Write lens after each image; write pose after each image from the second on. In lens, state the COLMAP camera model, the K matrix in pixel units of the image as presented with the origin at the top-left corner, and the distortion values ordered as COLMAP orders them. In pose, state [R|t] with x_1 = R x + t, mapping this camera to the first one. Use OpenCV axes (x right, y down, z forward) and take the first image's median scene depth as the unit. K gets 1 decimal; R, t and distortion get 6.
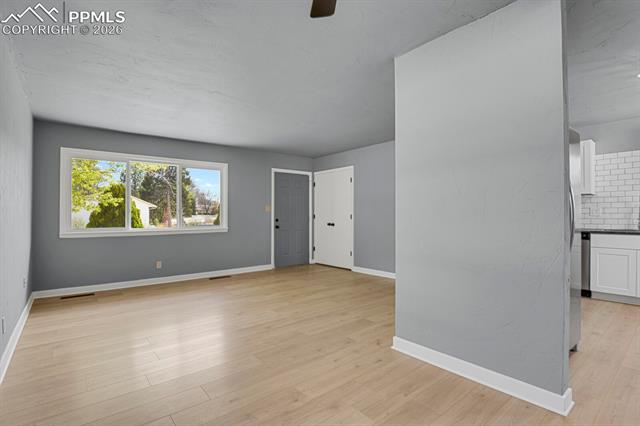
lens RADIAL K [[313.0, 0, 323.2], [0, 313.0, 212.6], [0, 0, 1]] dist [-0.019793, -0.008388]
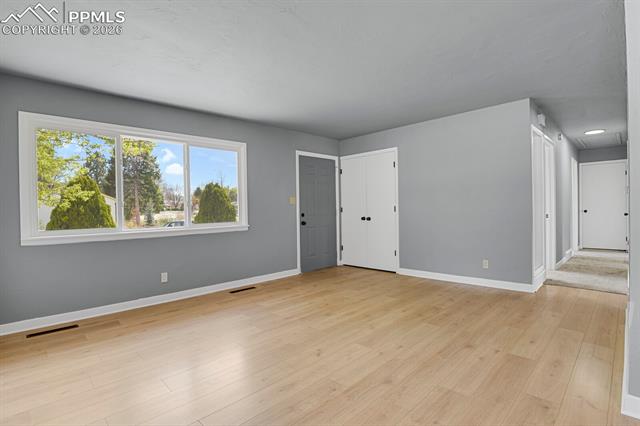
lens RADIAL K [[313.0, 0, 323.2], [0, 313.0, 212.6], [0, 0, 1]] dist [-0.019793, -0.008388]
pose [[0.995727, -0.016093, 0.090931, -0.174576], [0.014335, 0.999698, 0.019961, 0.003725], [-0.091225, -0.018573, 0.995657, 0.186822]]
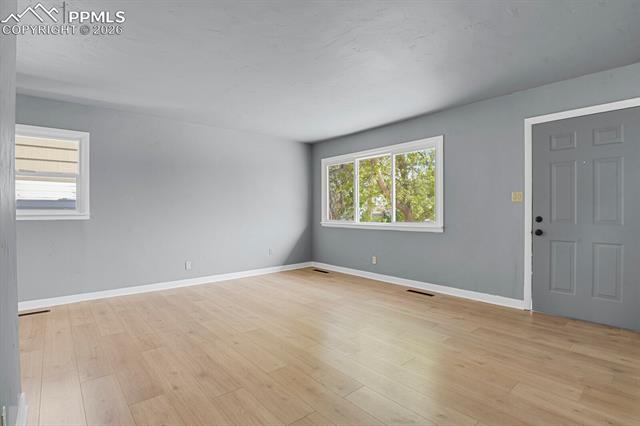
lens RADIAL K [[313.0, 0, 323.2], [0, 313.0, 212.6], [0, 0, 1]] dist [-0.019793, -0.008388]
pose [[0.022901, 0.010800, -0.999679, 0.358747], [0.011307, 0.999875, 0.011061, 0.005121], [0.999674, -0.011556, 0.022776, 0.663697]]
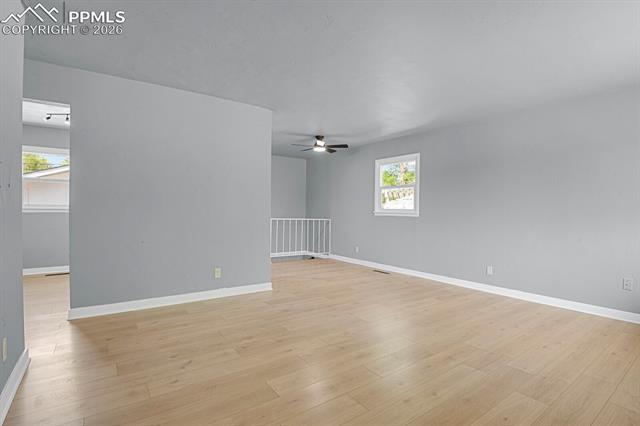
lens RADIAL K [[313.0, 0, 323.2], [0, 313.0, 212.6], [0, 0, 1]] dist [-0.019793, -0.008388]
pose [[-0.998008, -0.011956, 0.061943, -0.058375], [-0.011674, 0.999920, 0.004919, 0.008083], [-0.061996, 0.004186, -0.998068, 1.065495]]
